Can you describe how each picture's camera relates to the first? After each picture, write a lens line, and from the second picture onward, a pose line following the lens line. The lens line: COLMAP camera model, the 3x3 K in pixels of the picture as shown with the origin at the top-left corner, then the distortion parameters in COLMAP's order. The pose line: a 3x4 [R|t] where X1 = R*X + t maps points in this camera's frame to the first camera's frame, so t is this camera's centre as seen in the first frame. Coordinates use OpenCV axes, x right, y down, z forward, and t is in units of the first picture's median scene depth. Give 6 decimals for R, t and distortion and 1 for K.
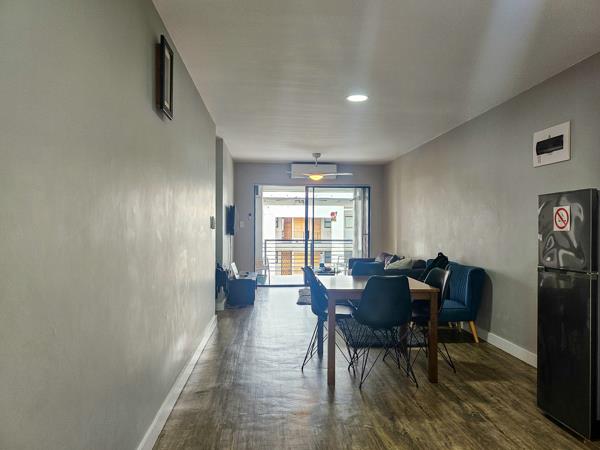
lens RADIAL K [[440.1, 0, 299.5], [0, 440.1, 226.1], [0, 0, 1]] dist [0.001741, 0.001091]
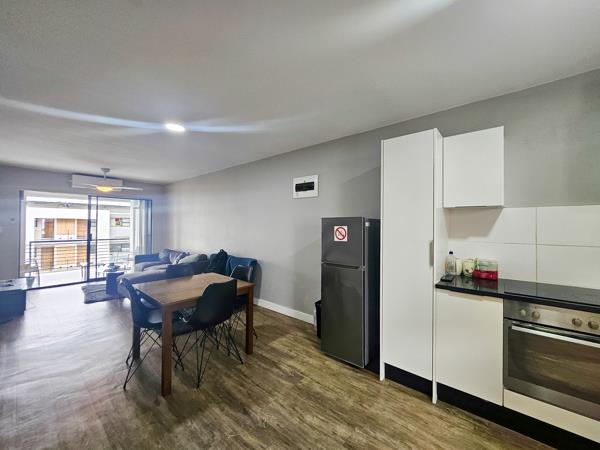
lens RADIAL K [[242.0, 0, 308.5], [0, 242.0, 224.0], [0, 0, 1]] dist [0.000429, 0.000071]
pose [[0.694383, 0.004760, 0.719590, -0.088240], [-0.003418, 0.999989, -0.003317, -0.032767], [-0.719597, -0.000157, 0.694391, 0.304784]]
